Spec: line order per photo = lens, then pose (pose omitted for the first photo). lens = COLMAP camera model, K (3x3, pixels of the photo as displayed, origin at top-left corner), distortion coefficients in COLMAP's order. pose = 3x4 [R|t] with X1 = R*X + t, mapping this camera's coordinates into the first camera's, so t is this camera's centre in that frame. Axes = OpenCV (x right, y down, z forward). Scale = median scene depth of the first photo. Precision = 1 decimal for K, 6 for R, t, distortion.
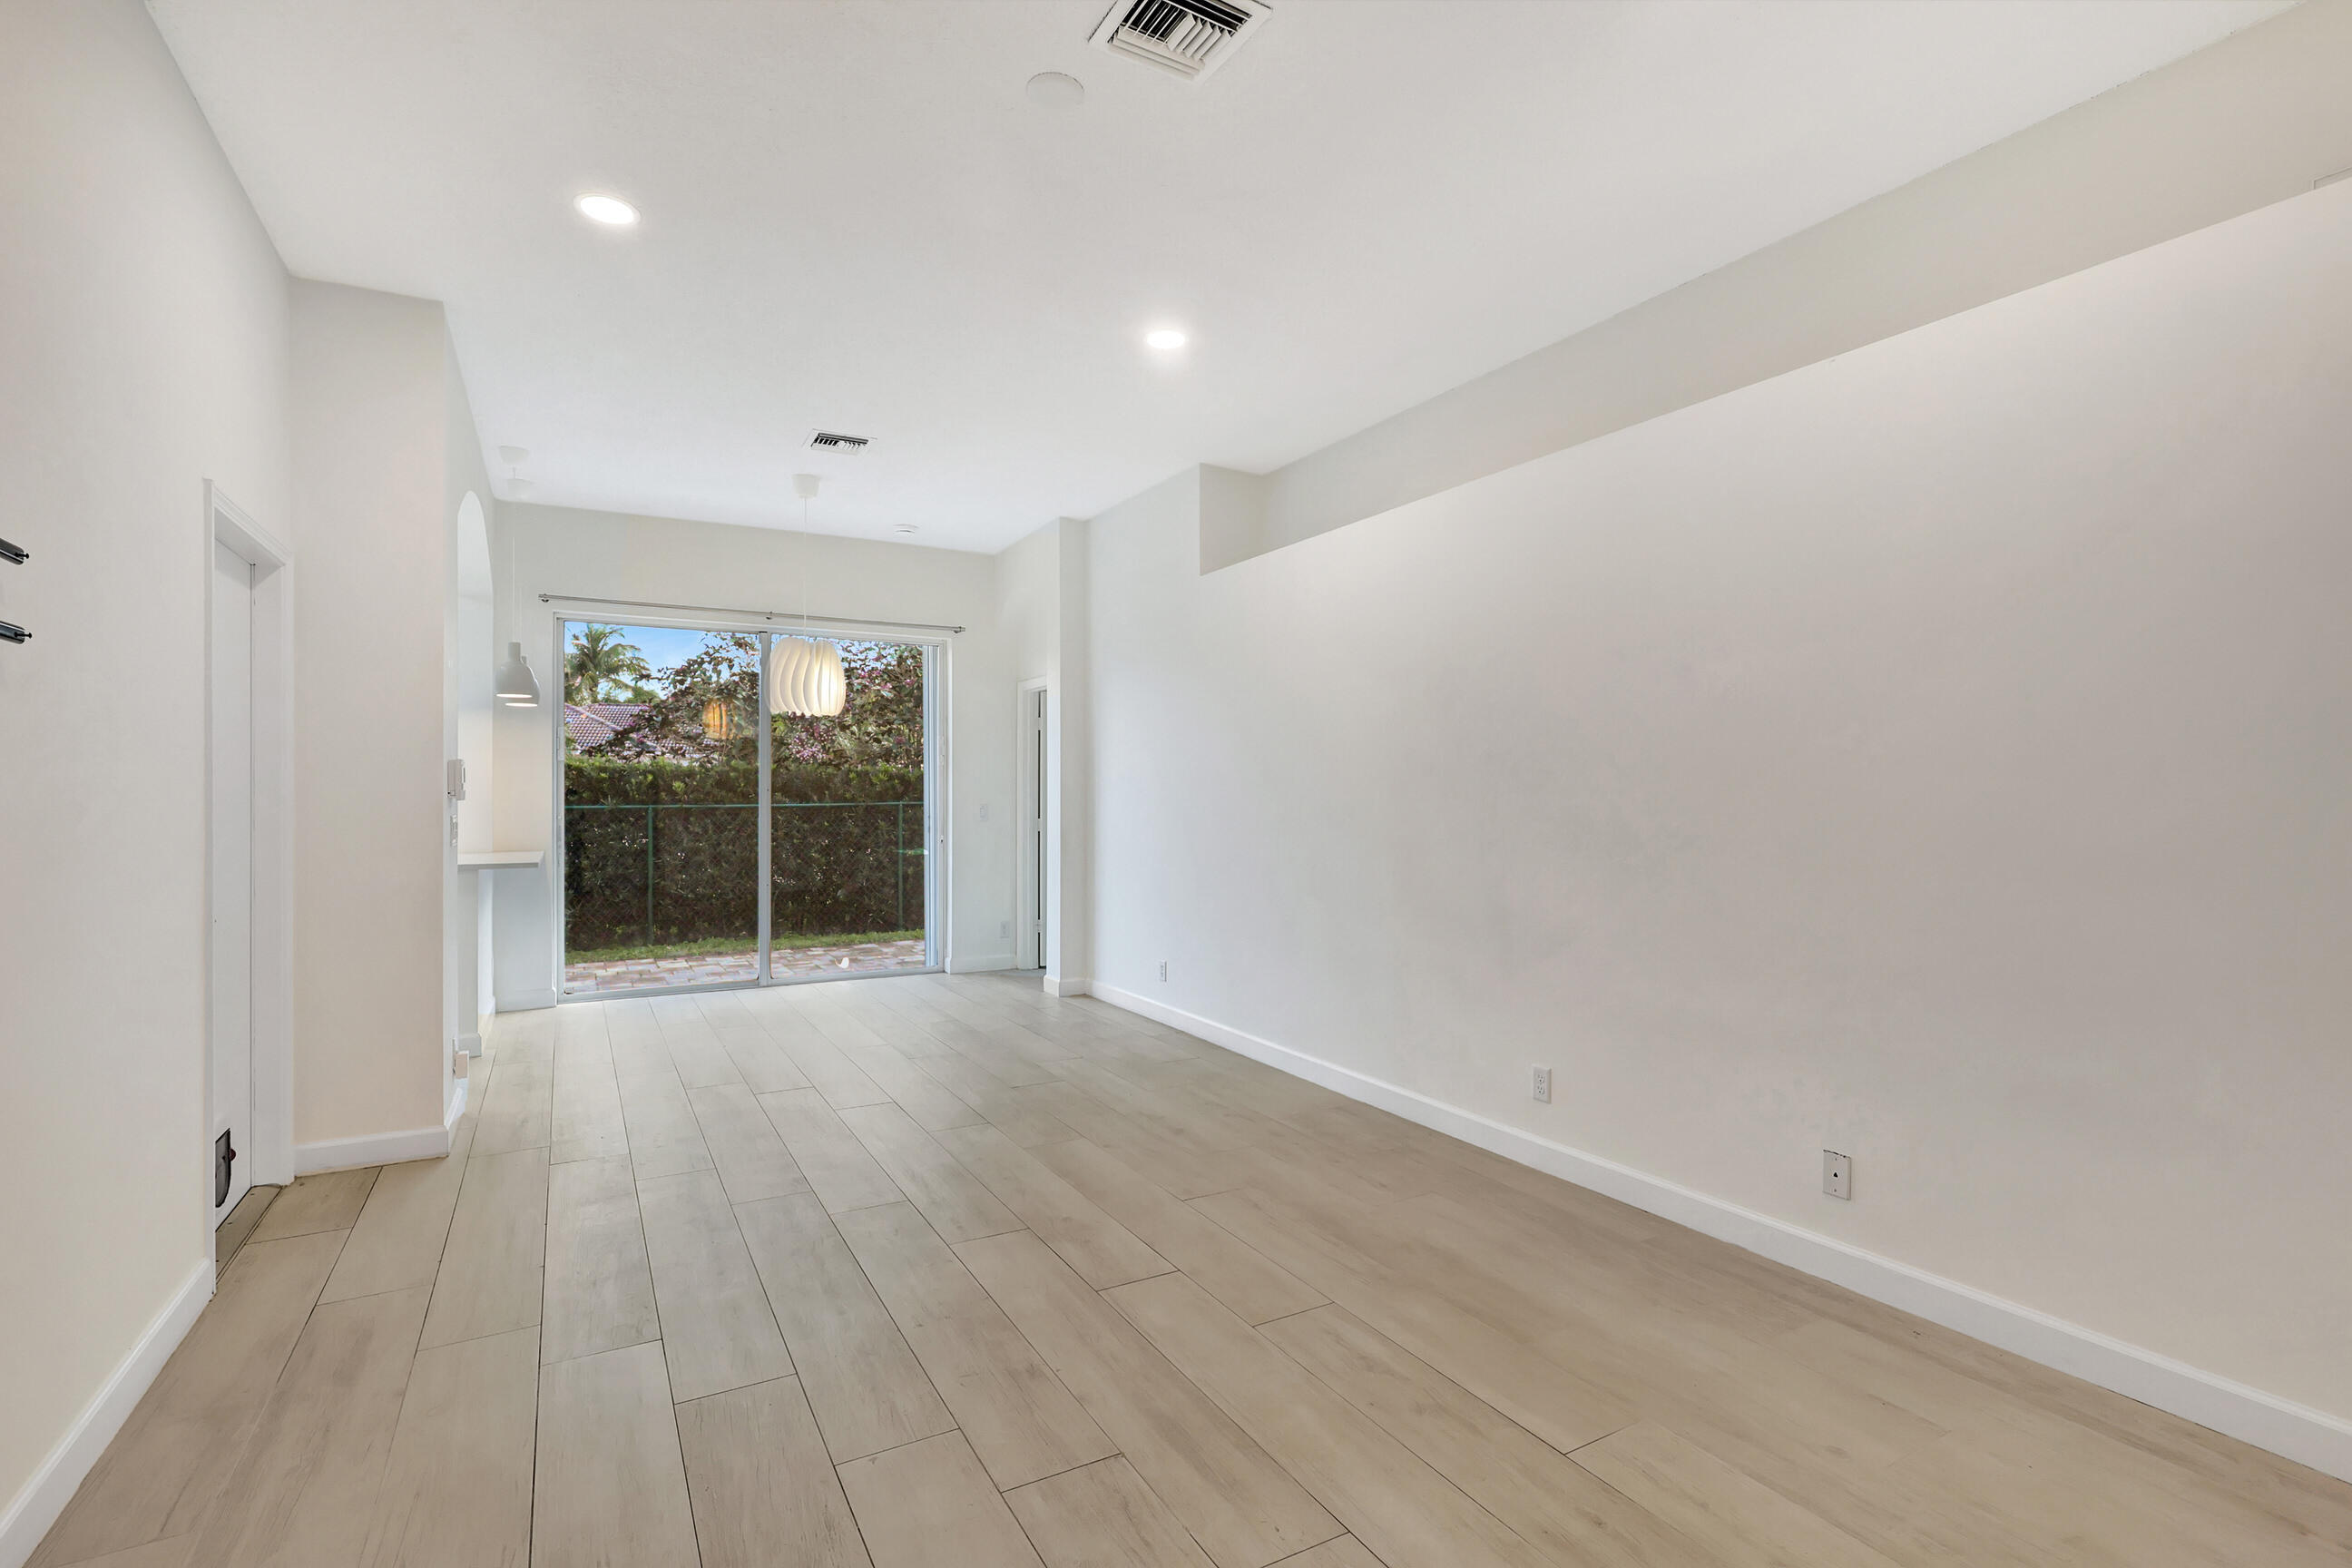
lens RADIAL K [[1088.0, 0, 1175.6], [0, 1088.0, 795.1], [0, 0, 1]] dist [-0.003445, 0.004030]
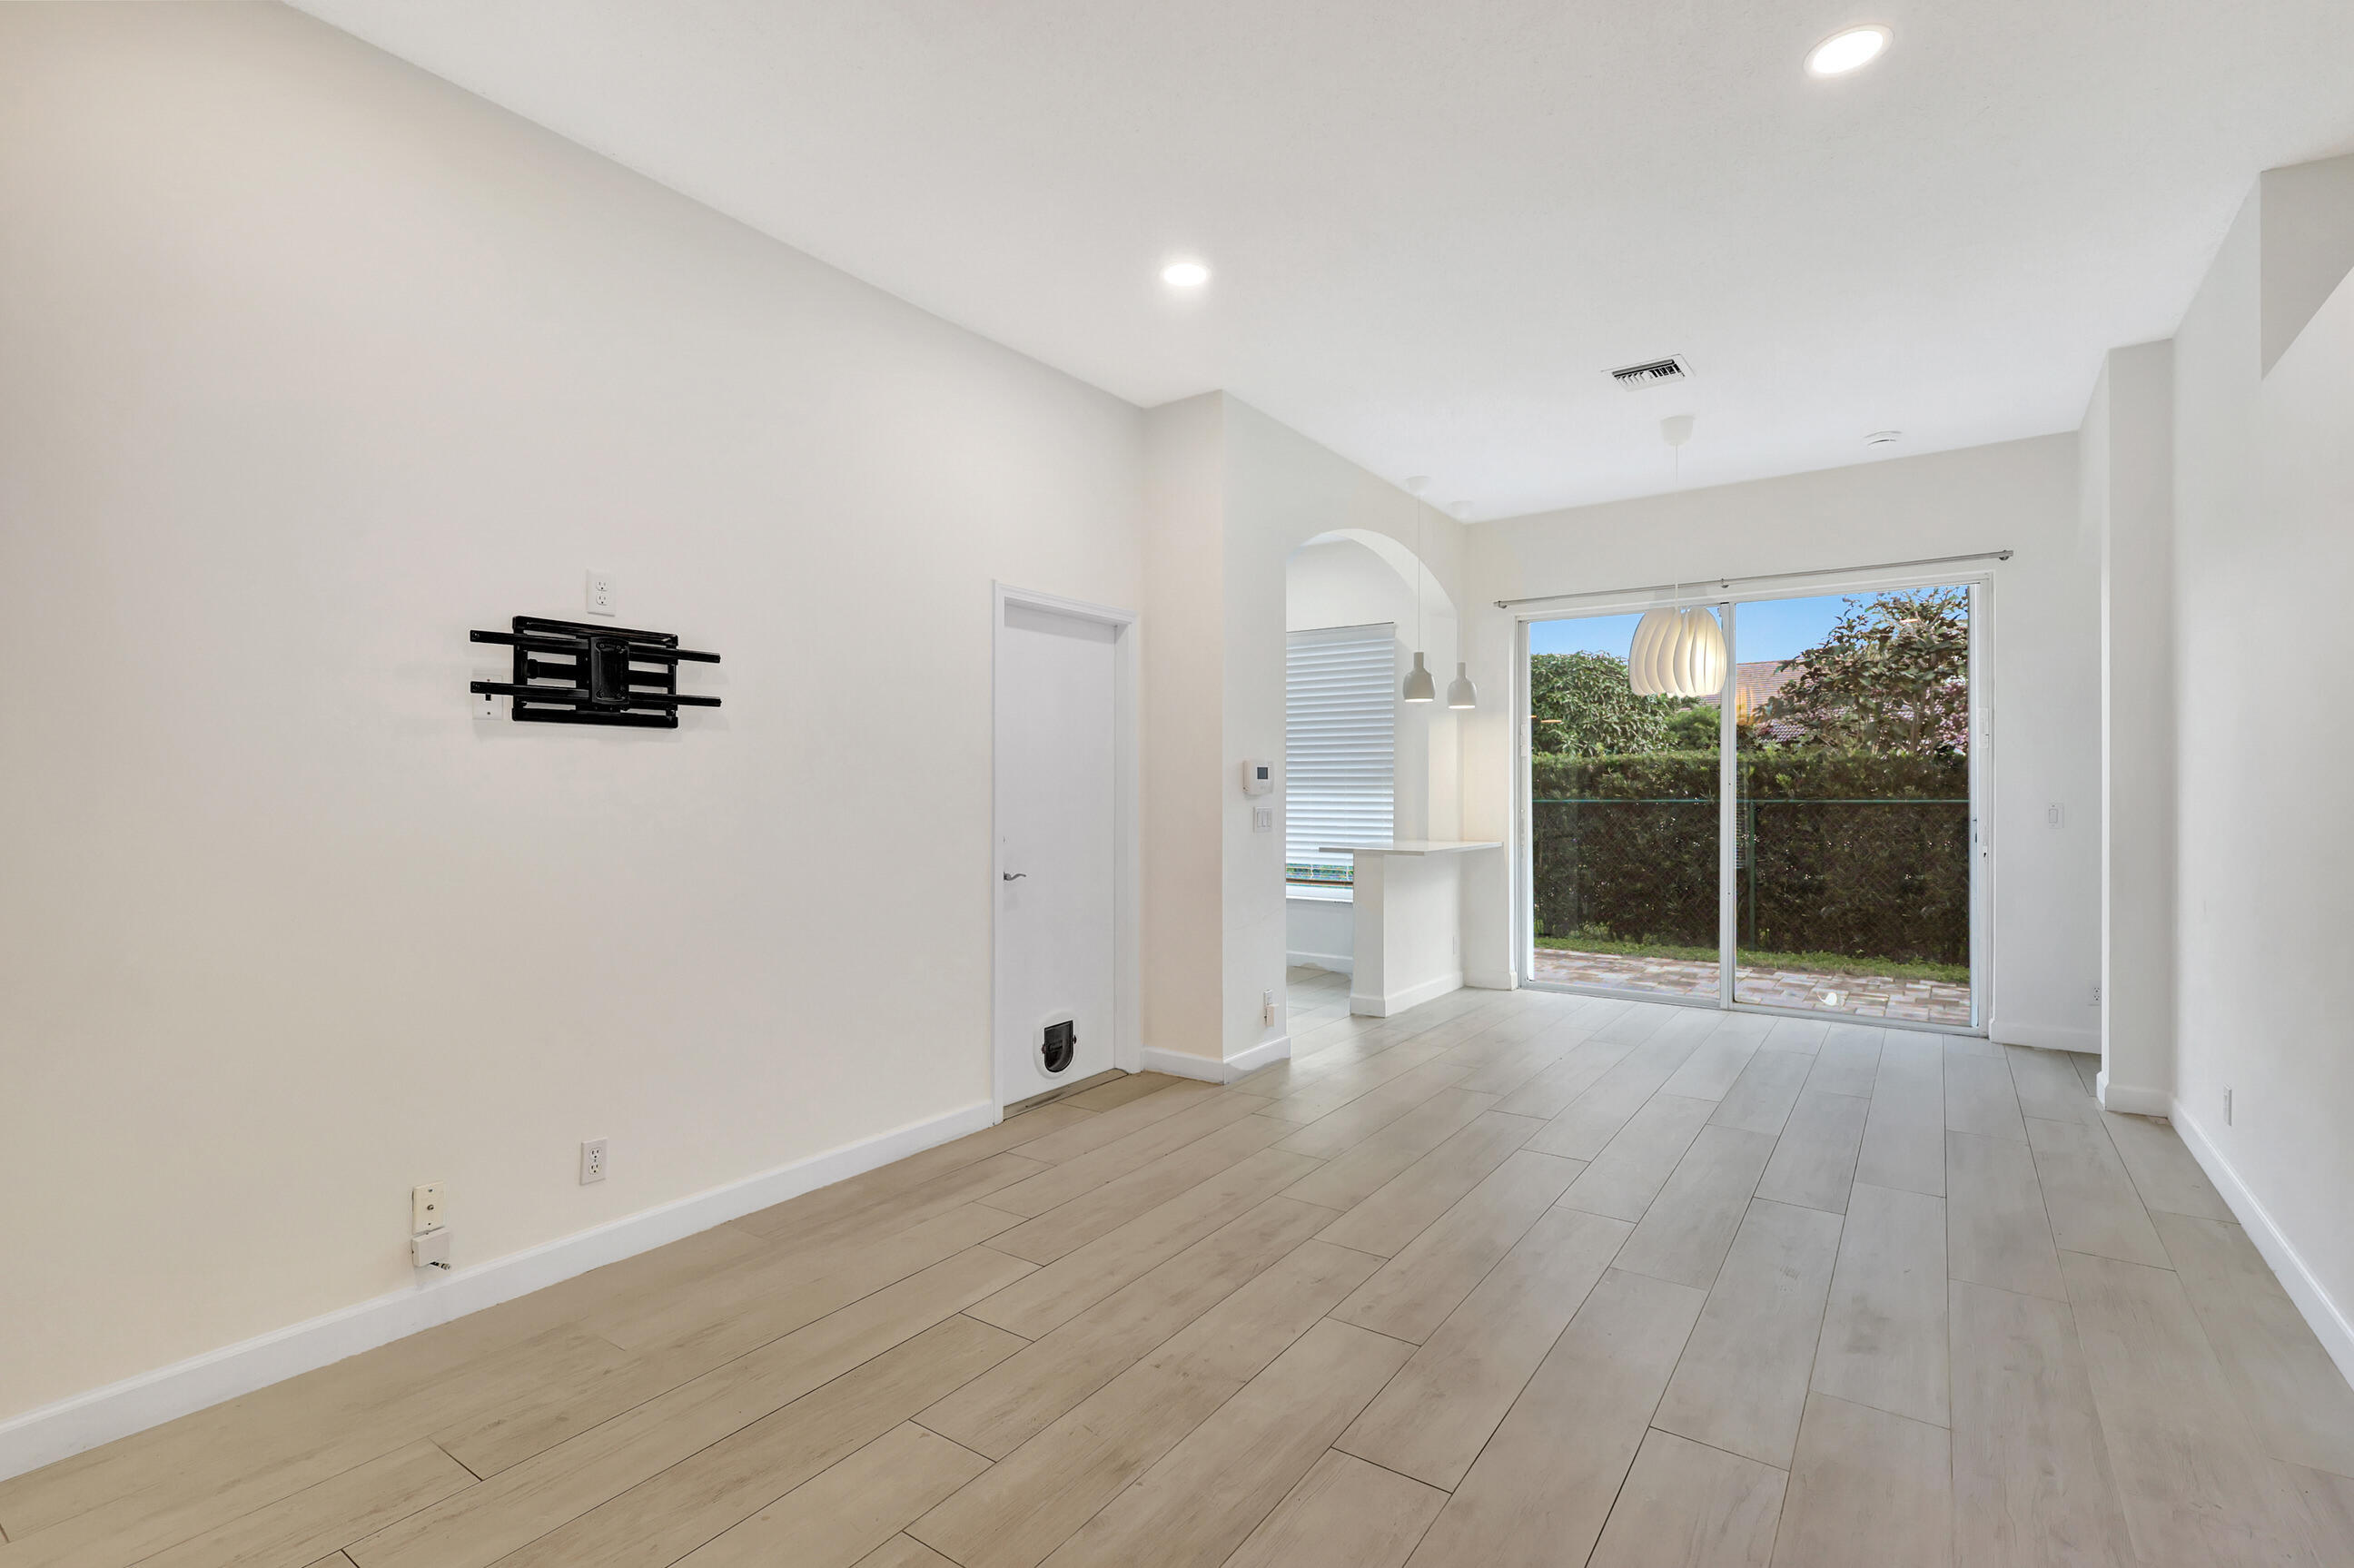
lens RADIAL K [[1088.8, 0, 1169.3], [0, 1088.8, 794.8], [0, 0, 1]] dist [-0.003445, 0.004030]
pose [[0.428760, 0.006403, -0.903396, 0.431481], [-0.000432, 0.999976, 0.006882, -0.003788], [0.903418, -0.002561, 0.428753, 0.438699]]
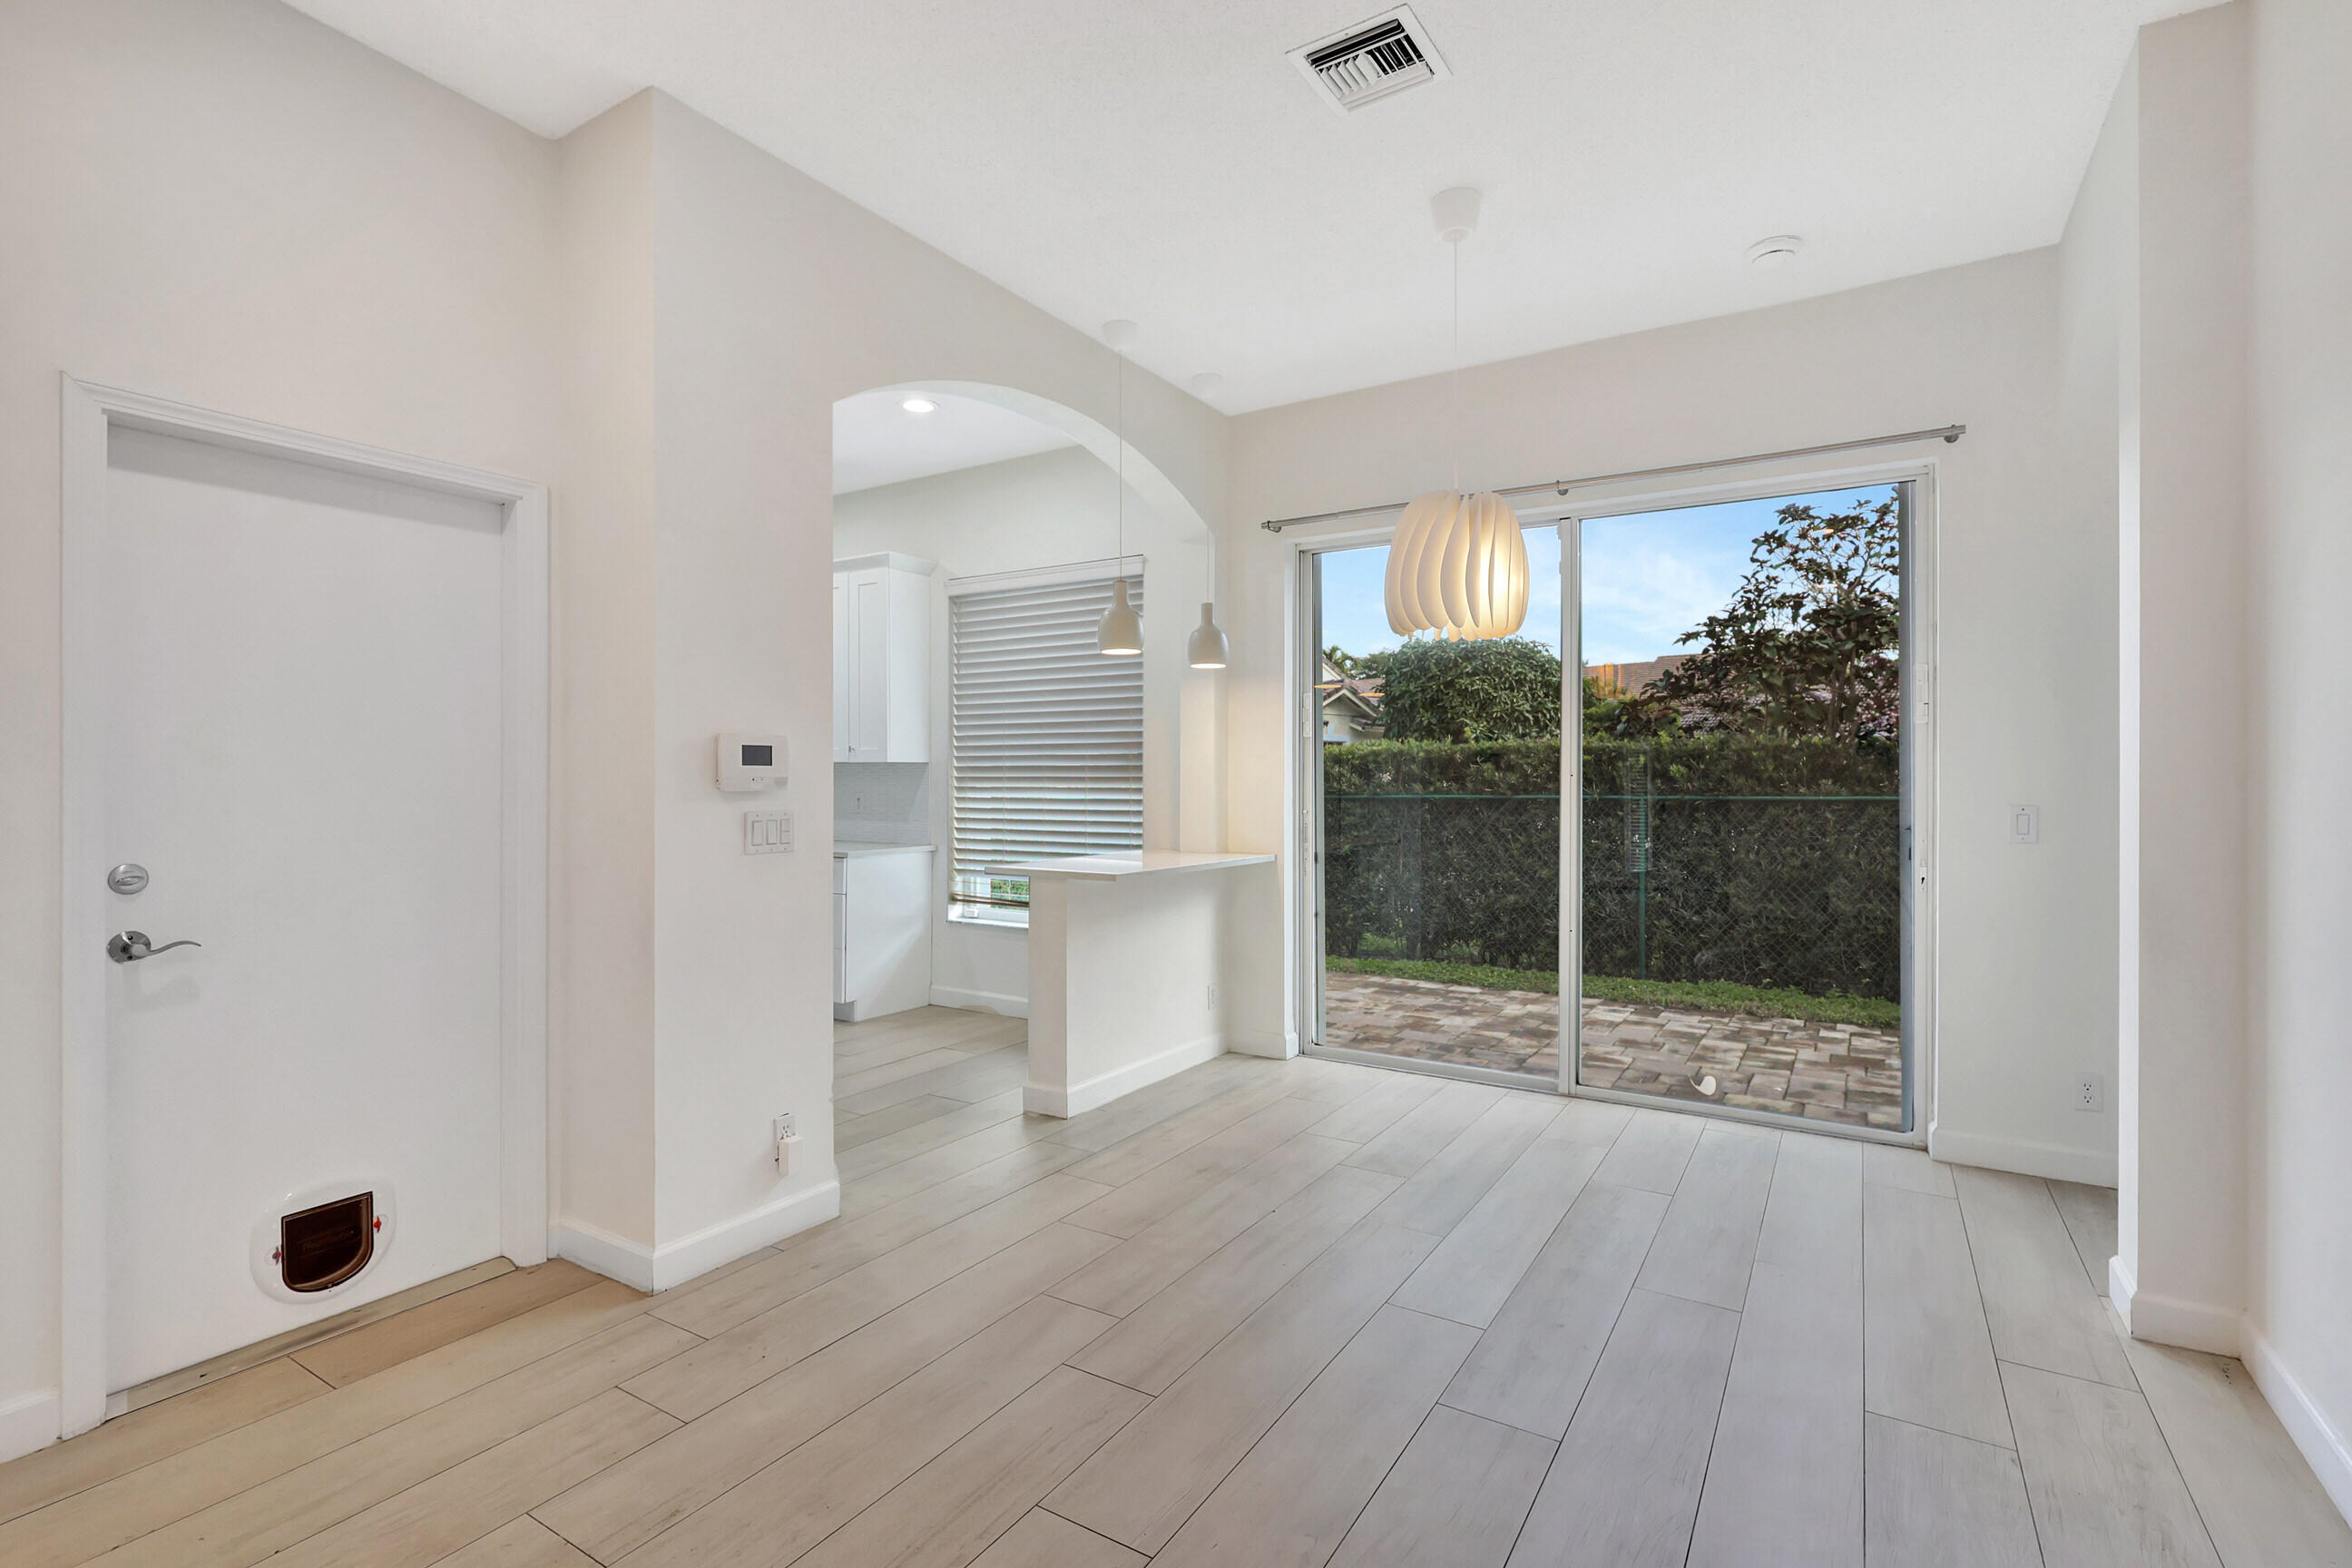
lens RADIAL K [[1088.0, 0, 1172.9], [0, 1088.0, 786.9], [0, 0, 1]] dist [-0.003445, 0.004030]
pose [[0.473876, 0.007052, -0.880563, 0.114968], [-0.002497, 0.999975, 0.006664, -0.004038], [0.880588, -0.000959, 0.473882, 1.008952]]
